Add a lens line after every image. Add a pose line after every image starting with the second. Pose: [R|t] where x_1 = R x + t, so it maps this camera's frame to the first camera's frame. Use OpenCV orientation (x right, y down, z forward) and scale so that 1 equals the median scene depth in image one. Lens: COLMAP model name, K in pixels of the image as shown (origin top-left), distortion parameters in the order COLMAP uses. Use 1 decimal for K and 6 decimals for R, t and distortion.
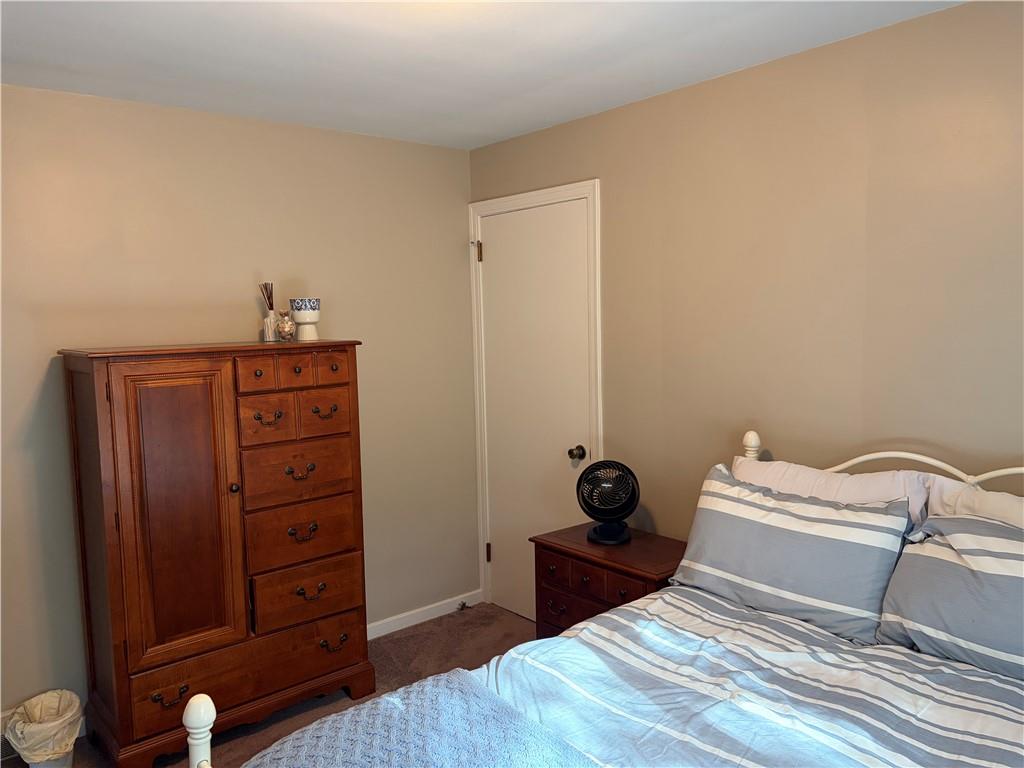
lens RADIAL K [[777.5, 0, 507.9], [0, 777.5, 392.2], [0, 0, 1]] dist [0.076465, -0.082619]
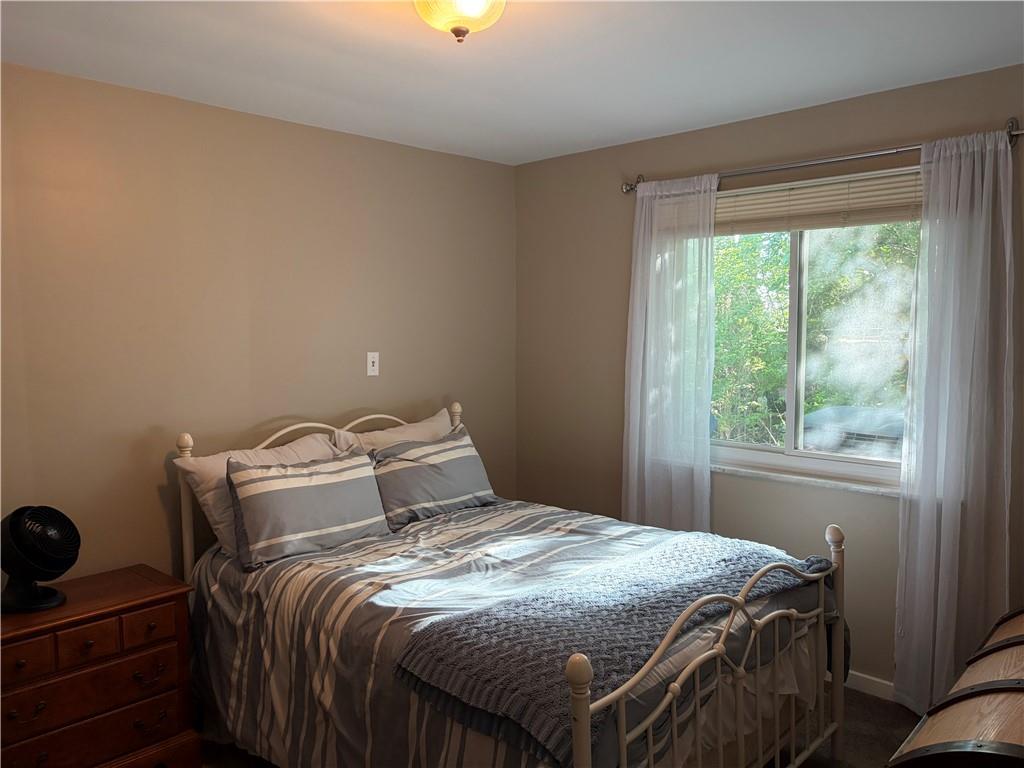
lens RADIAL K [[777.5, 0, 507.9], [0, 777.5, 392.2], [0, 0, 1]] dist [0.076465, -0.082619]
pose [[-0.103393, -0.064013, 0.992579, -0.801183], [0.115229, 0.990437, 0.075878, -0.037984], [-0.987943, 0.122219, -0.095028, 0.644620]]
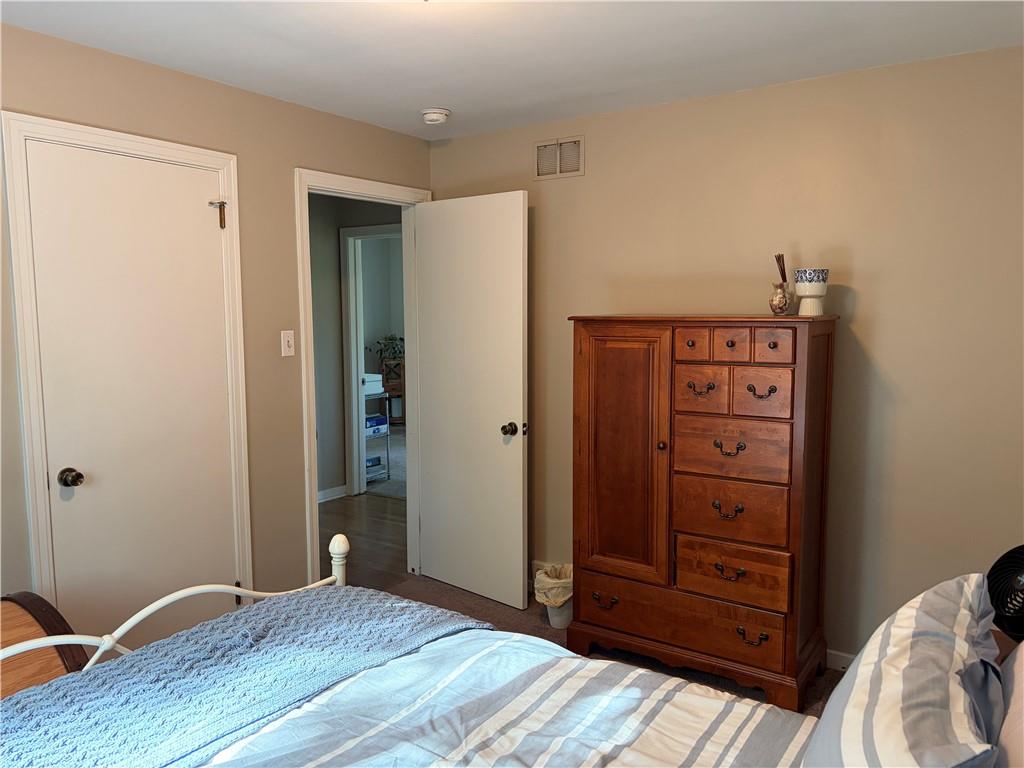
lens RADIAL K [[763.7, 0, 488.1], [0, 763.7, 379.5], [0, 0, 1]] dist [0.005717, 0.001046]
pose [[0.253715, 0.121354, -0.959636, 0.611444], [-0.097702, 0.990240, 0.099393, -0.052704], [0.962332, 0.068541, 0.263096, 0.487106]]
